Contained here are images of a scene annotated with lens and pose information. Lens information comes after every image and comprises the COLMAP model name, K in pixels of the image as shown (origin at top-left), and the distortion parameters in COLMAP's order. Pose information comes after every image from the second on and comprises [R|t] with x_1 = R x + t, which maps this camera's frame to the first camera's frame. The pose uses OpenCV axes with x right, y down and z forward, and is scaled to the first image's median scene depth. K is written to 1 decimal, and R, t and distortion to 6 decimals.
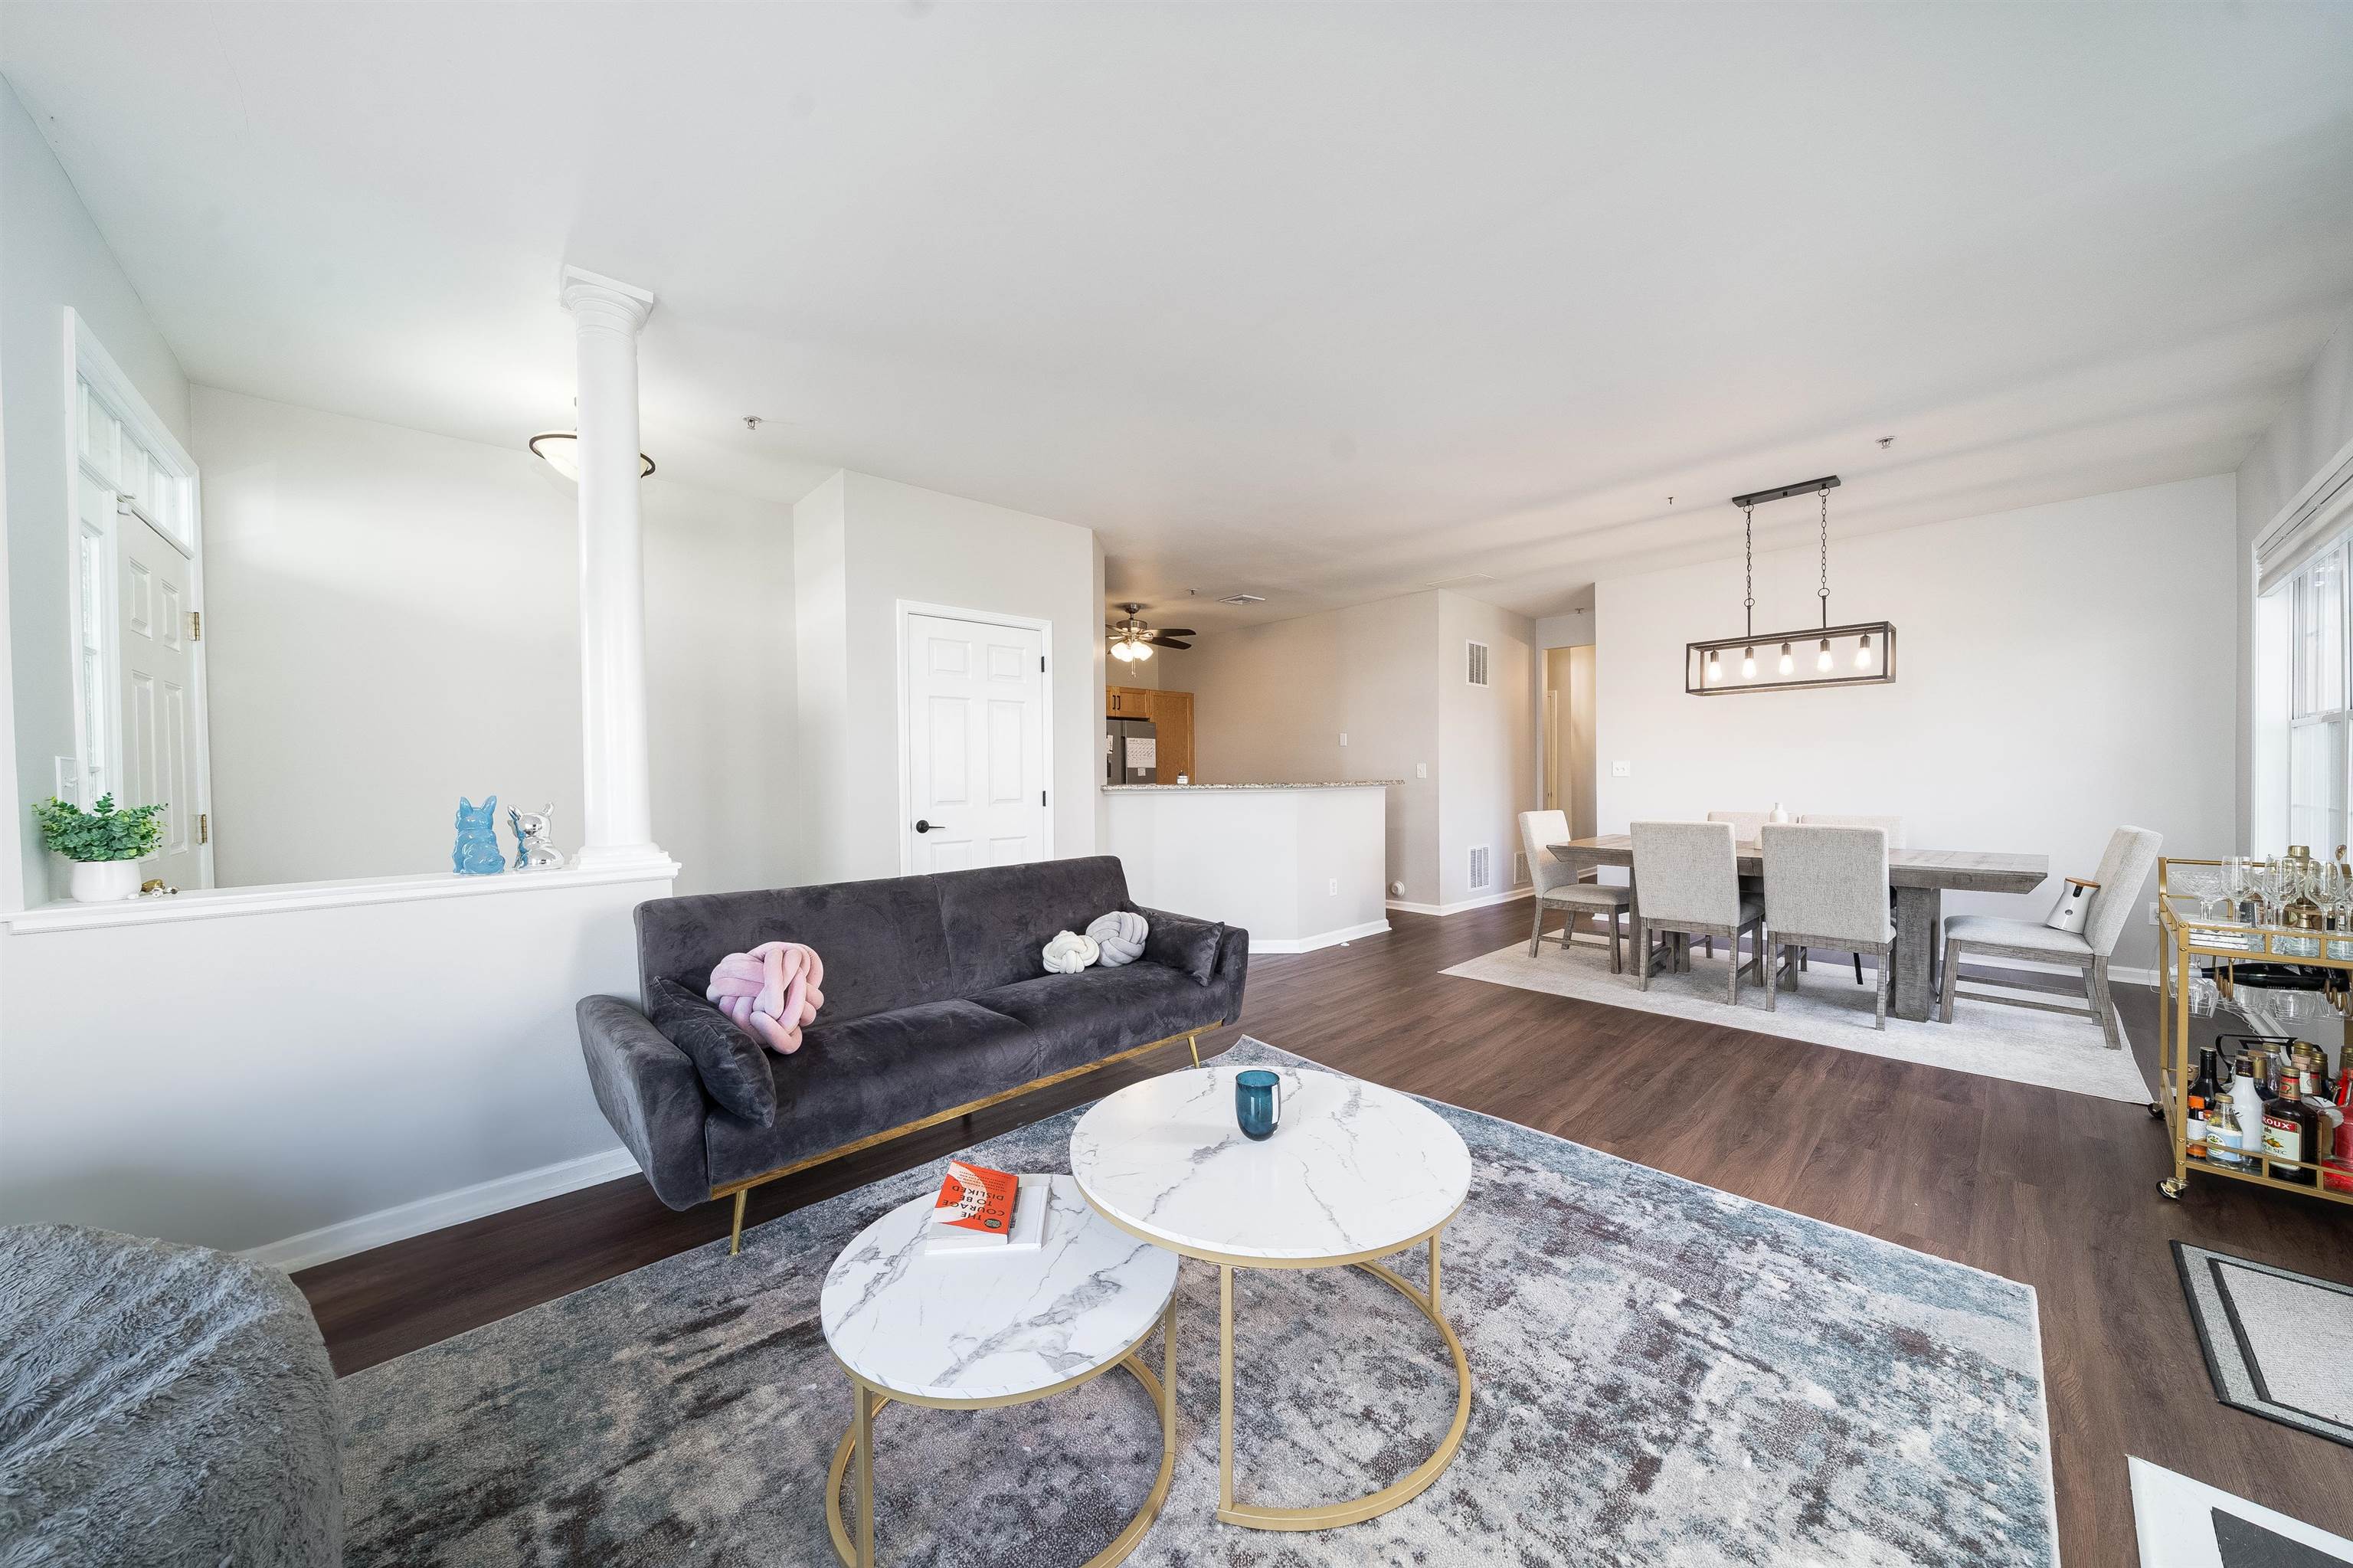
lens RADIAL K [[784.3, 0, 1188.6], [0, 784.3, 747.5], [0, 0, 1]] dist [-0.001691, -0.000276]
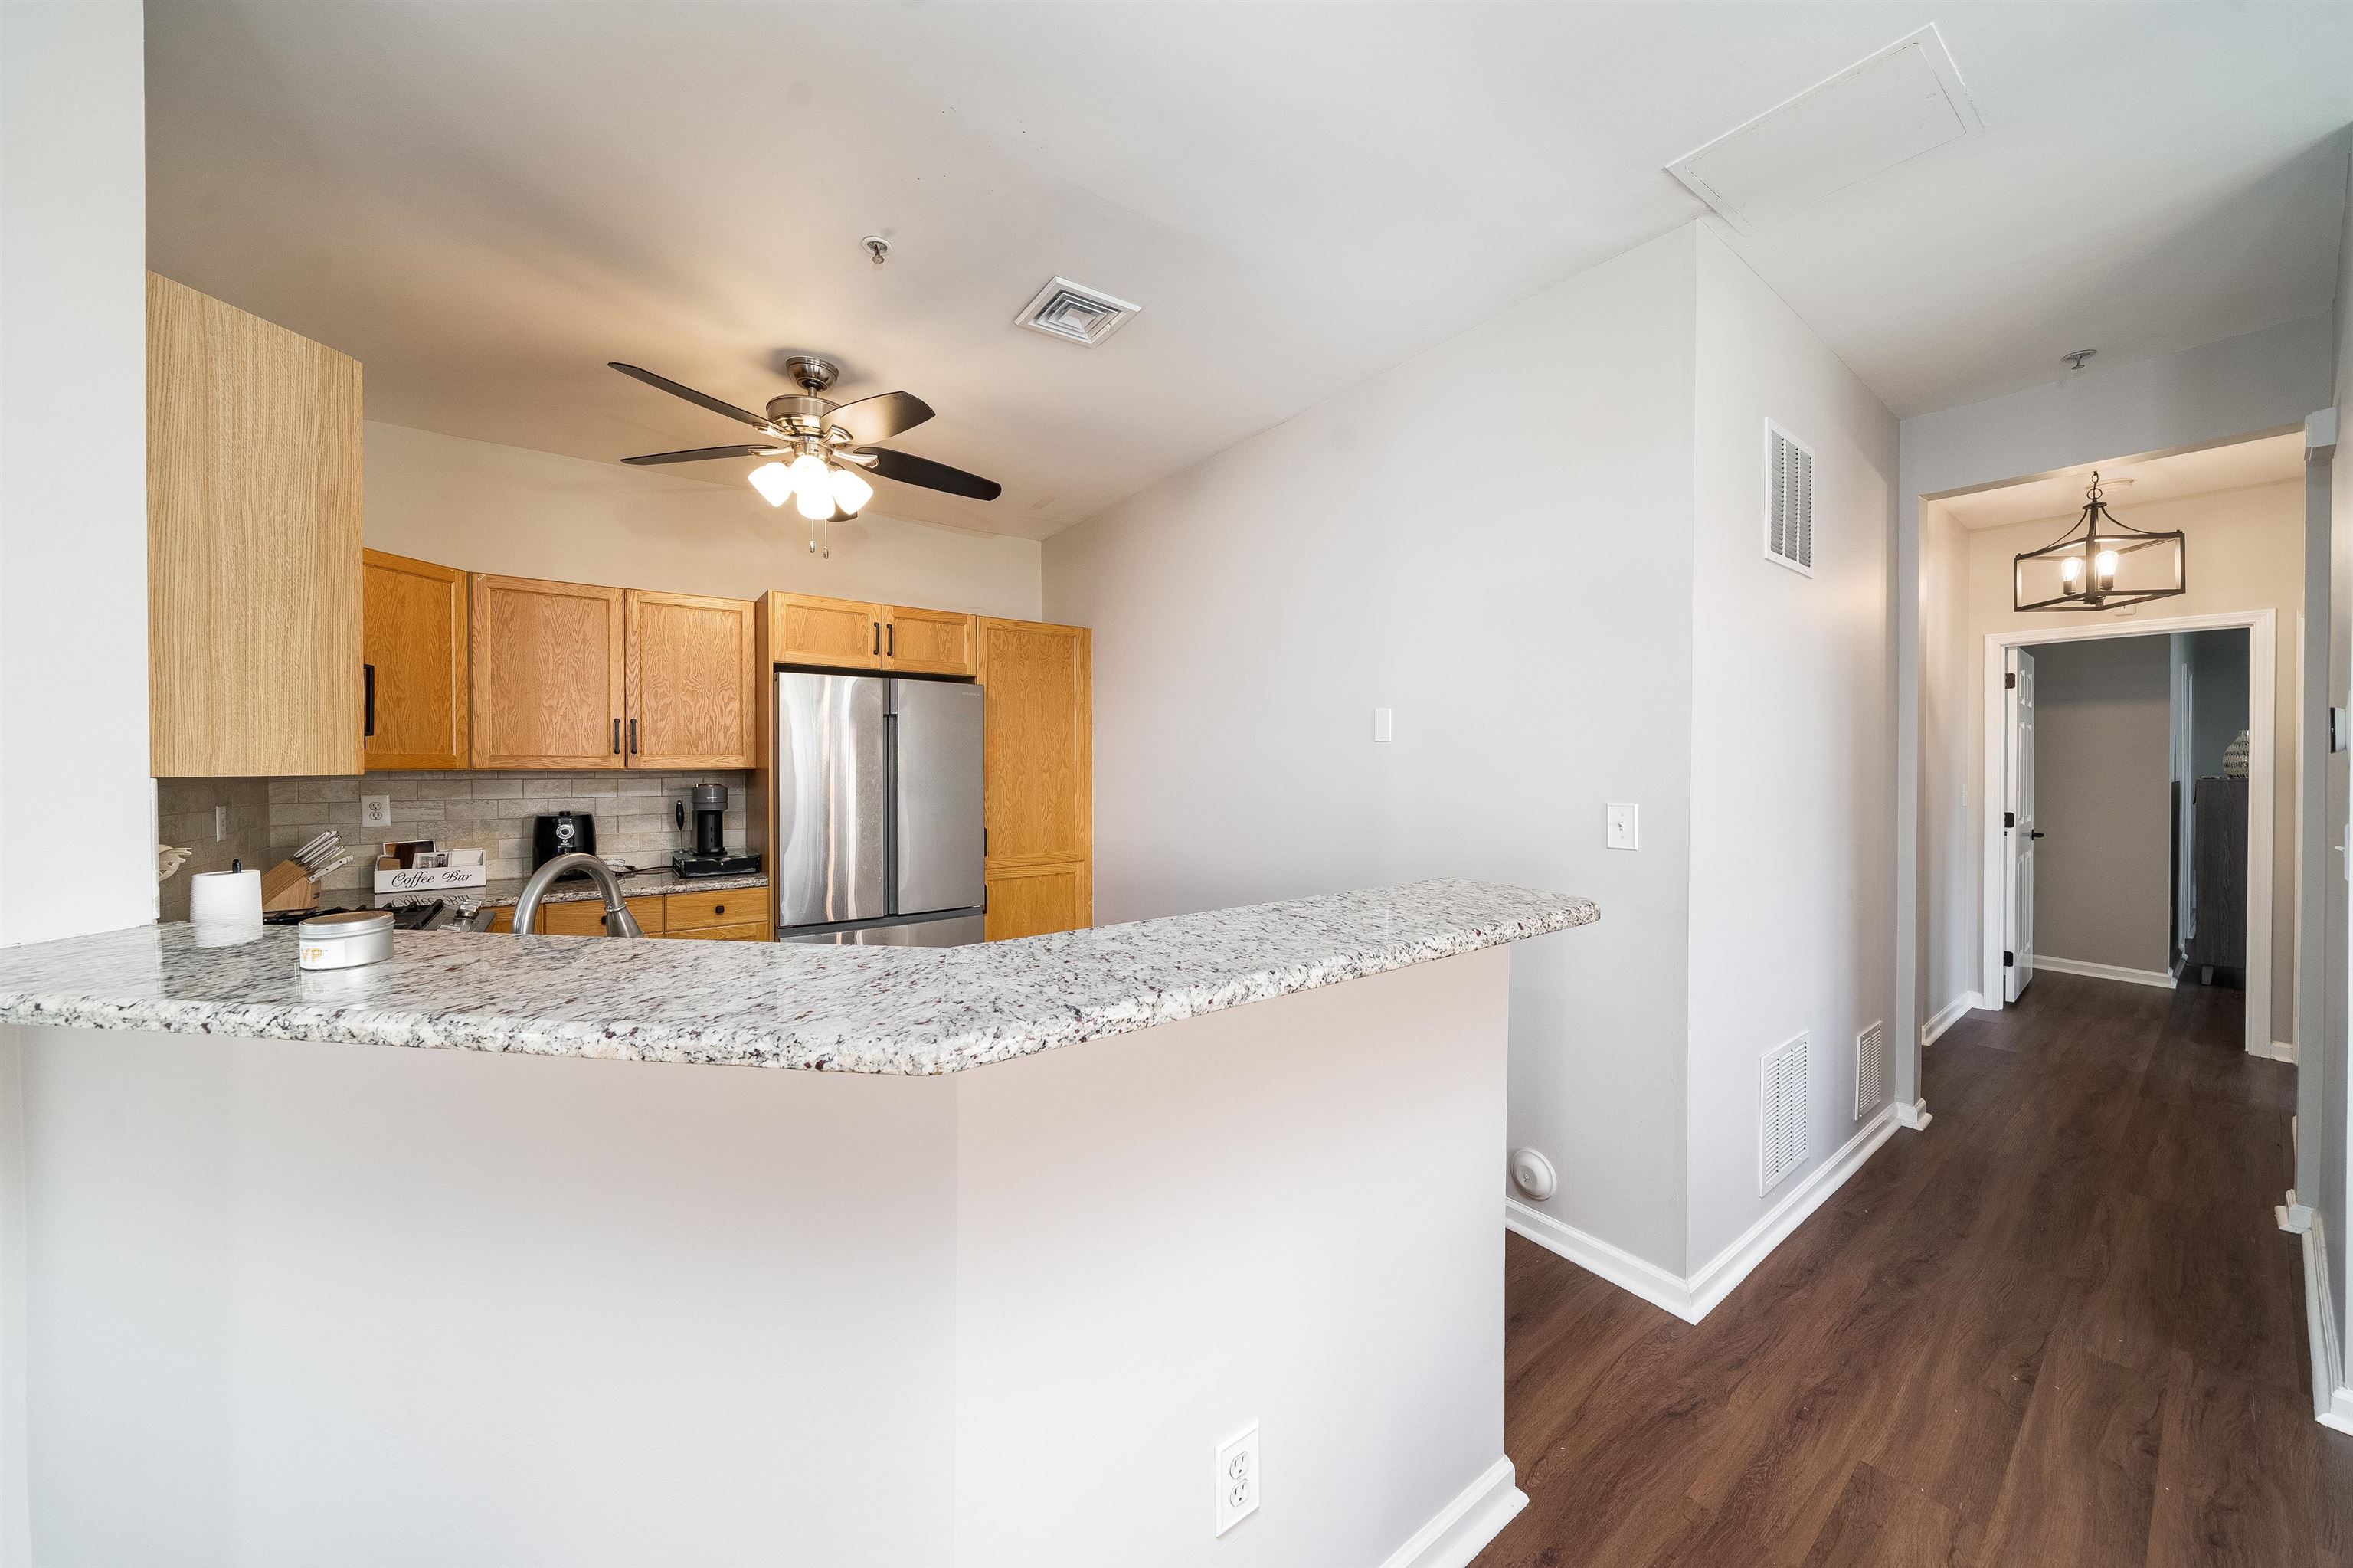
lens RADIAL K [[788.7, 0, 1181.8], [0, 788.7, 765.3], [0, 0, 1]] dist [-0.002103, 0.000175]
pose [[0.993403, 0.005720, -0.114532, 0.627818], [-0.001076, 0.999176, 0.040571, -0.017855], [0.114669, -0.040180, 0.992591, 2.666544]]
